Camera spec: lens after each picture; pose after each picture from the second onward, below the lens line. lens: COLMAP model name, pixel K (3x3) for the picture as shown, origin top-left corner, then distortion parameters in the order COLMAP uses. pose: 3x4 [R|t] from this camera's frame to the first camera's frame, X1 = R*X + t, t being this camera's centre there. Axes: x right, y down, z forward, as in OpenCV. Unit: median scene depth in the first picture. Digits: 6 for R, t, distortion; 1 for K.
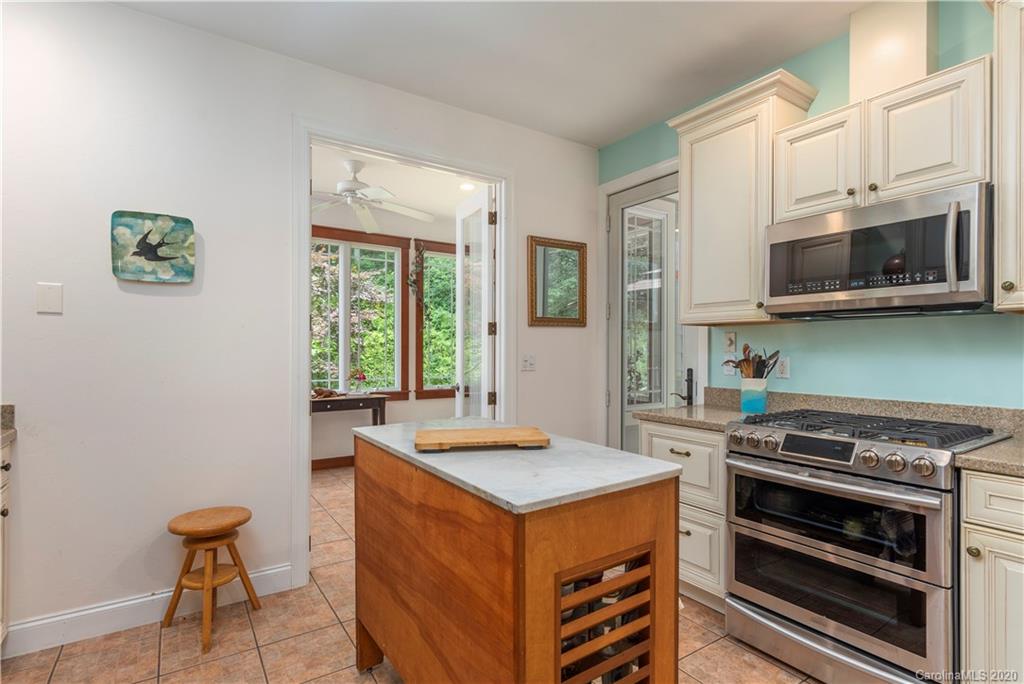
lens RADIAL K [[499.9, 0, 519.3], [0, 499.9, 349.8], [0, 0, 1]] dist [-0.005099, -0.000704]
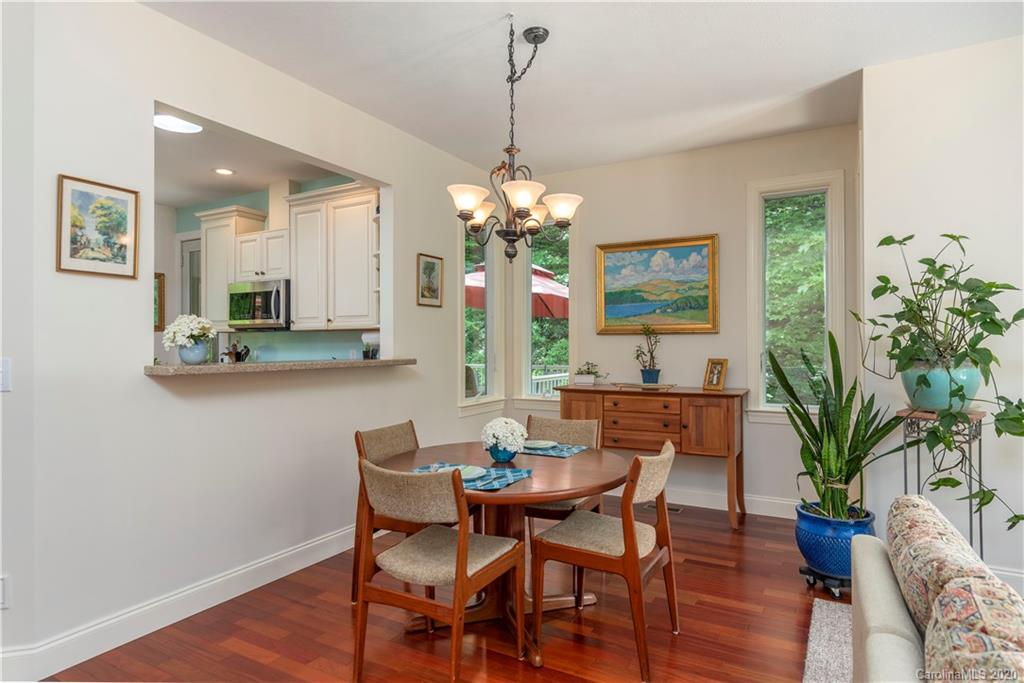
lens RADIAL K [[560.0, 0, 511.0], [0, 560.0, 340.0], [0, 0, 1]] dist [-0.002858, -0.000188]
pose [[0.897304, -0.007441, 0.441351, 0.593000], [0.008601, 0.999963, -0.000629, -0.017513], [-0.441330, 0.004360, 0.897334, -1.689448]]
